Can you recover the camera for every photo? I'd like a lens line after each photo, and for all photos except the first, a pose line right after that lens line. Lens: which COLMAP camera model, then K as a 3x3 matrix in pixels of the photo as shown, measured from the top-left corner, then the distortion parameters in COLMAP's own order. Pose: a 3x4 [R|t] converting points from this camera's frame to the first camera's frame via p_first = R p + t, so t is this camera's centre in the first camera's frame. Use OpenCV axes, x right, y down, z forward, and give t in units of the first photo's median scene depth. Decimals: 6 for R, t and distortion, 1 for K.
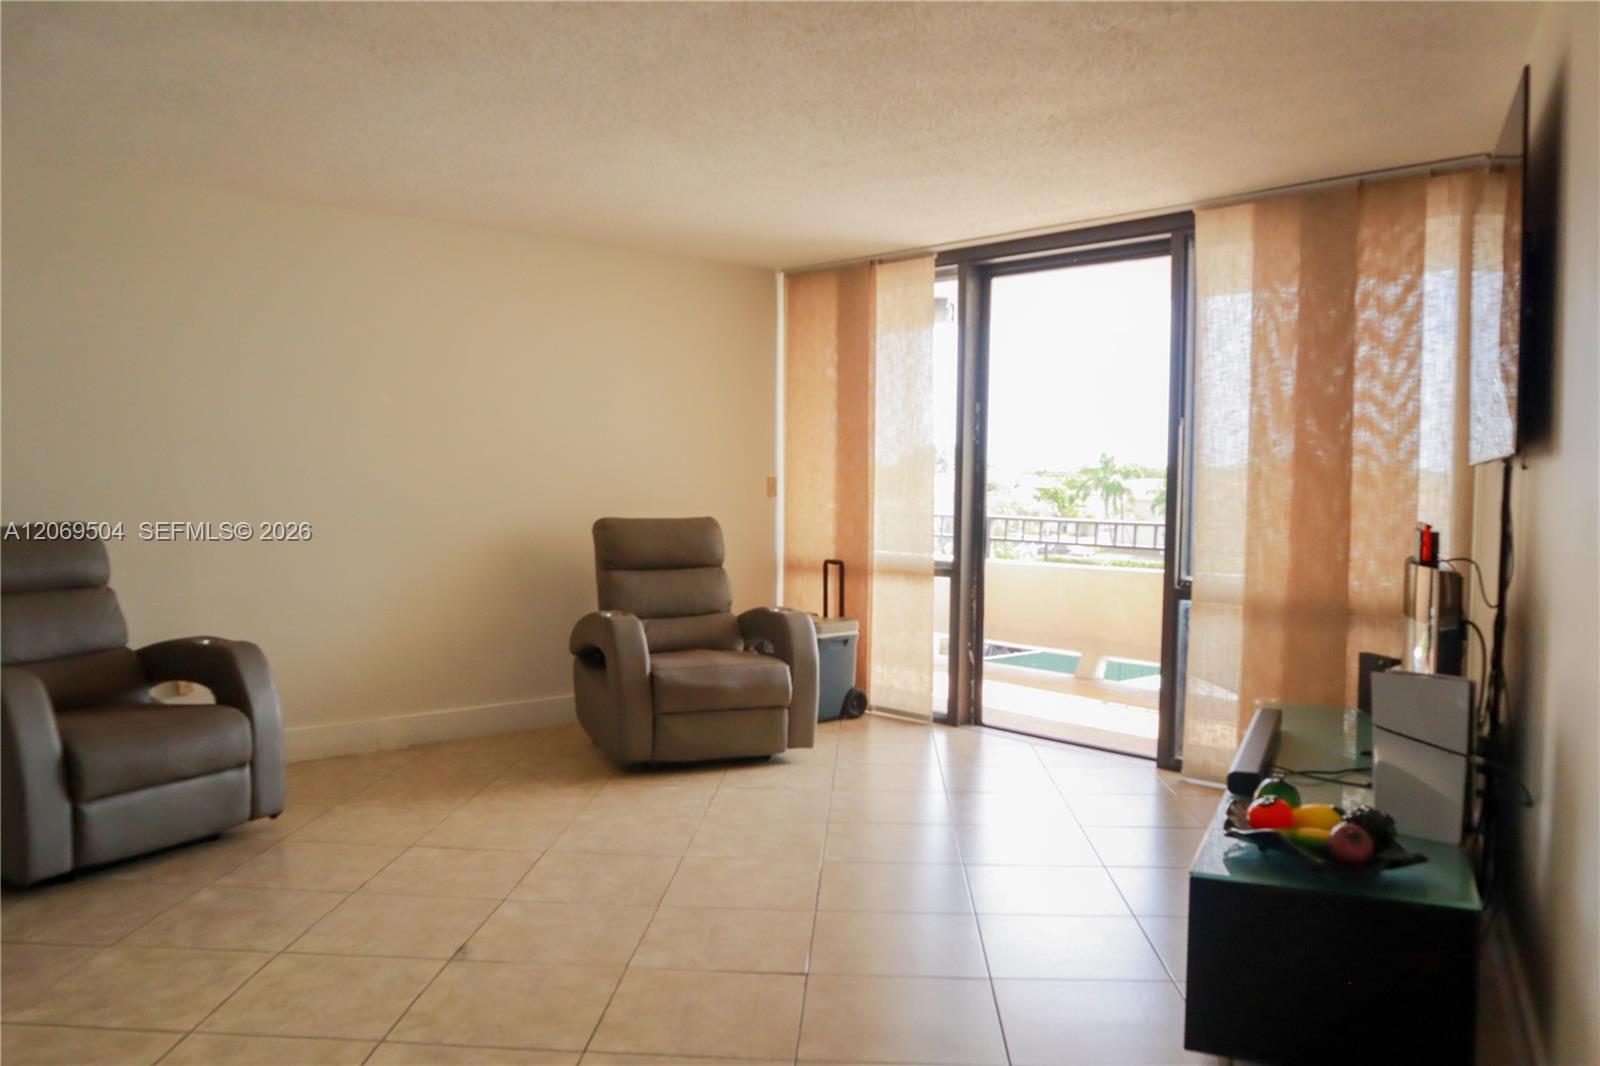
lens RADIAL K [[1279.9, 0, 803.8], [0, 1279.9, 533.8], [0, 0, 1]] dist [-0.038345, 0.014652]
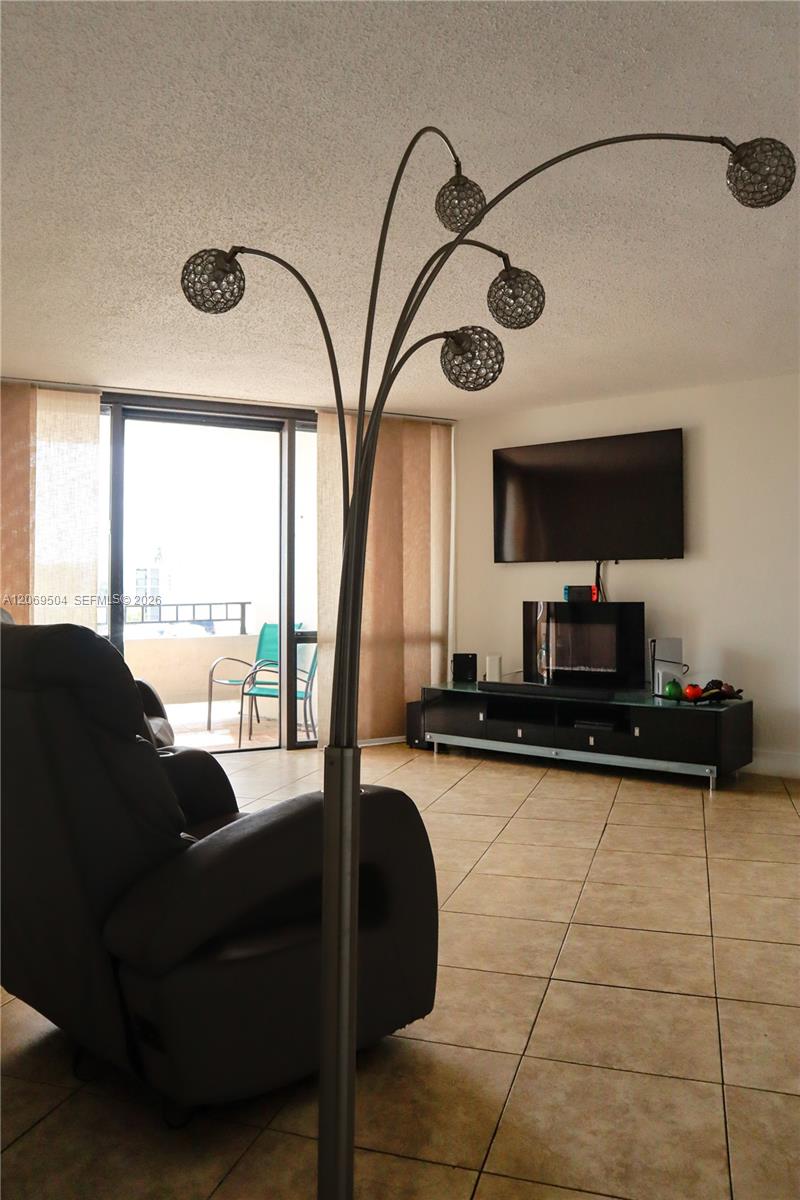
lens RADIAL K [[959.9, 0, 397.7], [0, 959.9, 596.1], [0, 0, 1]] dist [-0.038345, 0.014652]
pose [[0.251995, -0.011453, 0.967661, -0.734552], [0.054067, 0.998535, -0.002262, 0.000189], [-0.966217, 0.052888, 0.252245, 0.483959]]
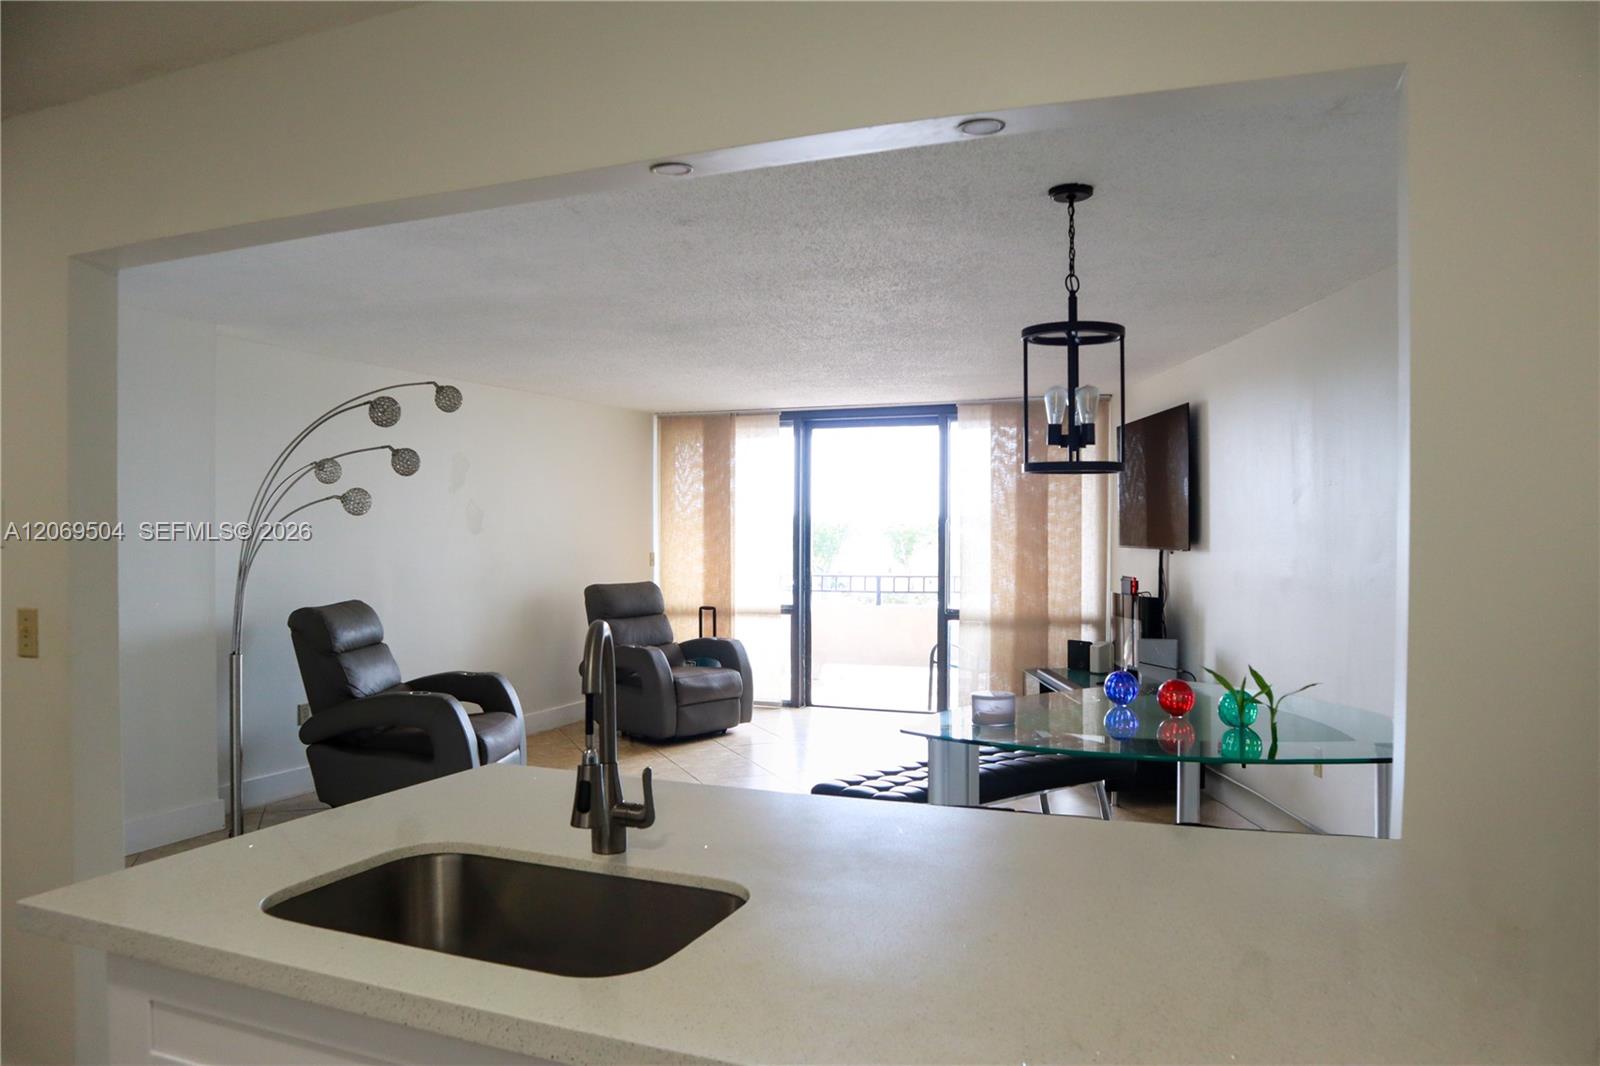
lens RADIAL K [[1066.1, 0, 801.9], [0, 1066.1, 534.2], [0, 0, 1]] dist [-0.082206, 0.010619]
pose [[0.919463, -0.013399, 0.392949, -0.397755], [0.031710, 0.998691, -0.040144, -0.011954], [-0.391896, 0.049371, 0.918684, -0.233252]]
